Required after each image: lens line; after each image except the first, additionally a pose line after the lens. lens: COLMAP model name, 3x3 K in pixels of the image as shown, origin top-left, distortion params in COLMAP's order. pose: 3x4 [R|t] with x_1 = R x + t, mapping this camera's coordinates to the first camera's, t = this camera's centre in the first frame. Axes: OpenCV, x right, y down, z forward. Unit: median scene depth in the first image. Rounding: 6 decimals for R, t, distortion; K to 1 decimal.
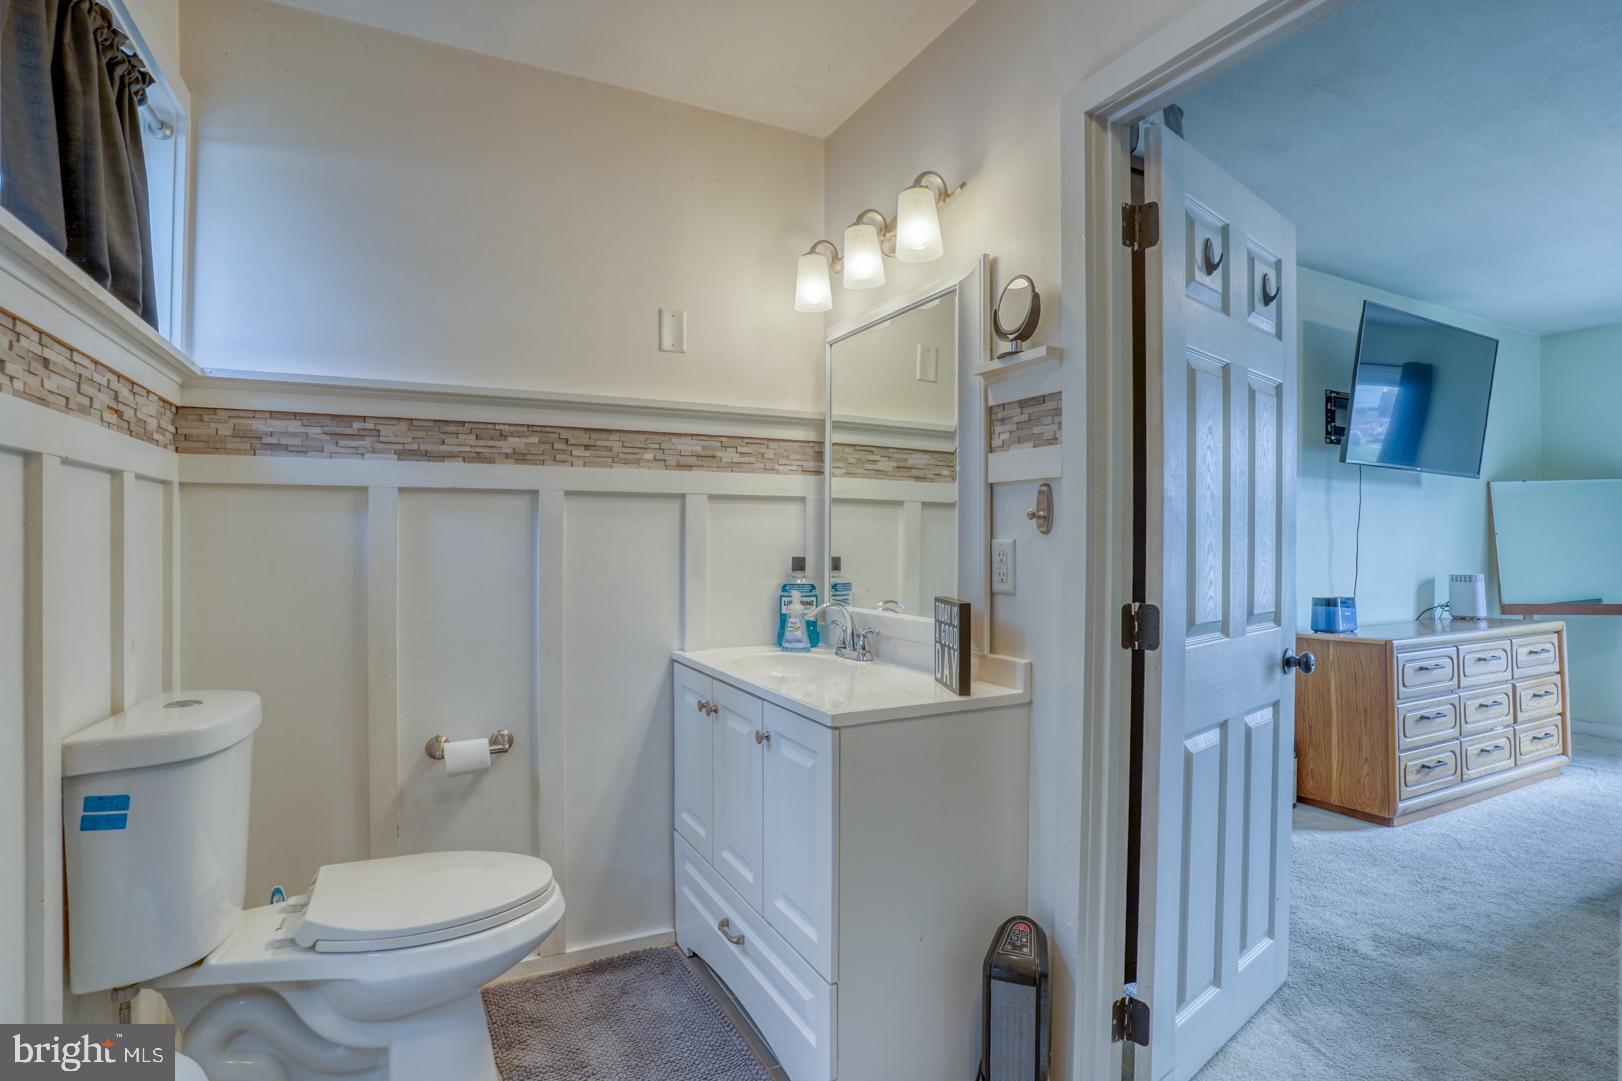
lens RADIAL K [[794.9, 0, 807.0], [0, 794.9, 554.1], [0, 0, 1]] dist [-0.075413, 0.034985]
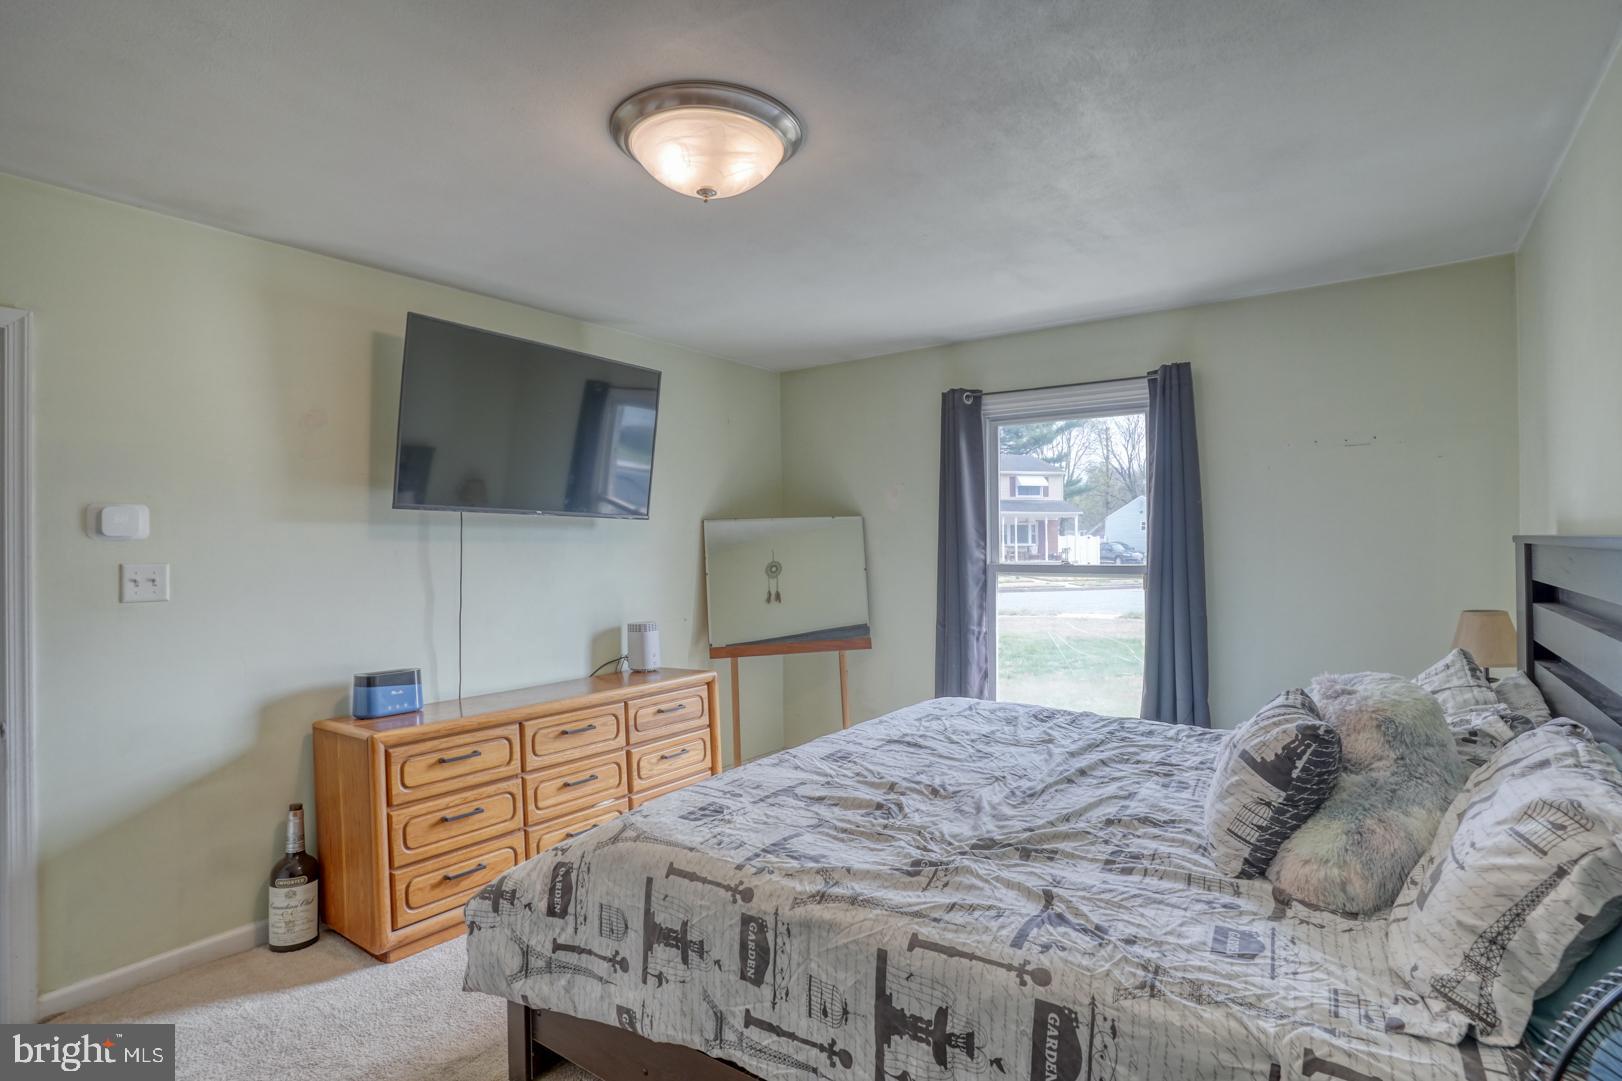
lens RADIAL K [[794.9, 0, 807.0], [0, 794.9, 554.1], [0, 0, 1]] dist [-0.075413, 0.034985]
pose [[0.897415, -0.019024, 0.440777, 0.669362], [0.024028, 0.999695, -0.005773, -0.050377], [-0.440533, 0.015771, 0.897598, 0.056533]]
